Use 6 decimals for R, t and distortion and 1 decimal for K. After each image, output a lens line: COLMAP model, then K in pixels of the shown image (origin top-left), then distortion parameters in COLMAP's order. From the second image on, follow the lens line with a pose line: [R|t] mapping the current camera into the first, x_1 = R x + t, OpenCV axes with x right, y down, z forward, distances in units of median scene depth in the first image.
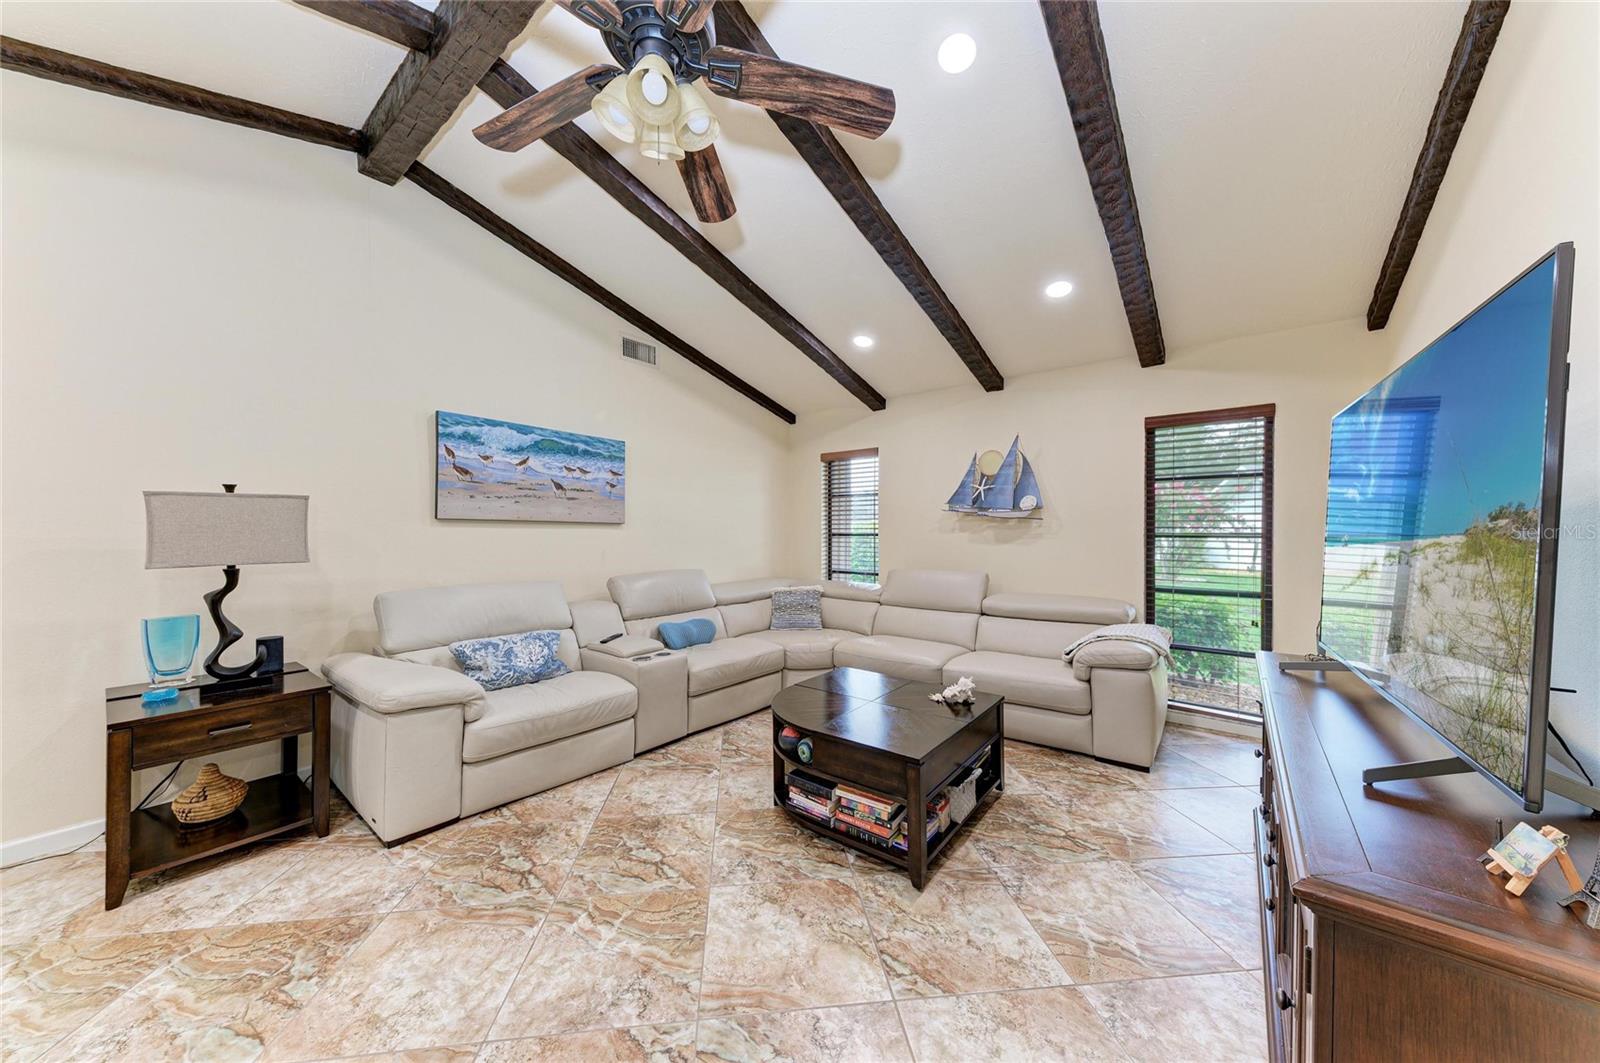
lens RADIAL K [[540.8, 0, 801.0], [0, 540.8, 534.6], [0, 0, 1]] dist [0.016899, -0.001714]
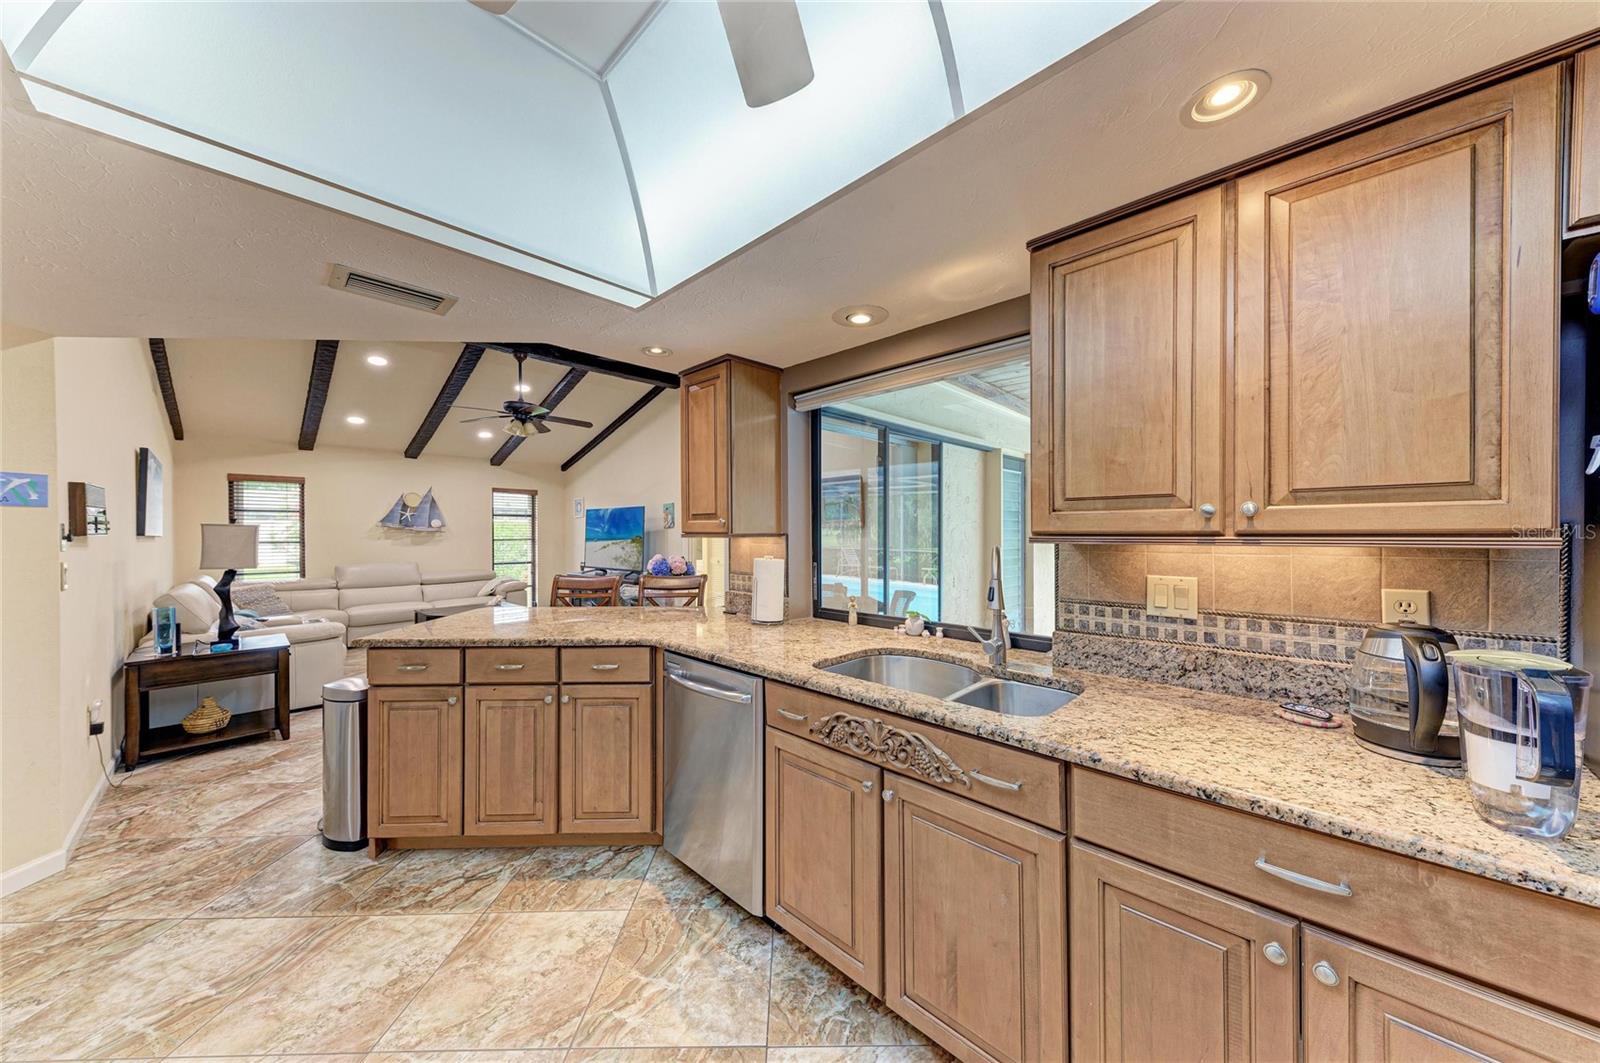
lens RADIAL K [[540.8, 0, 800.0], [0, 540.8, 534.3], [0, 0, 1]] dist [0.016899, -0.001714]
pose [[0.092911, -0.005435, 0.995660, -1.300751], [0.006643, 0.999966, 0.004839, -0.020816], [-0.995652, 0.006165, 0.092944, -0.416405]]
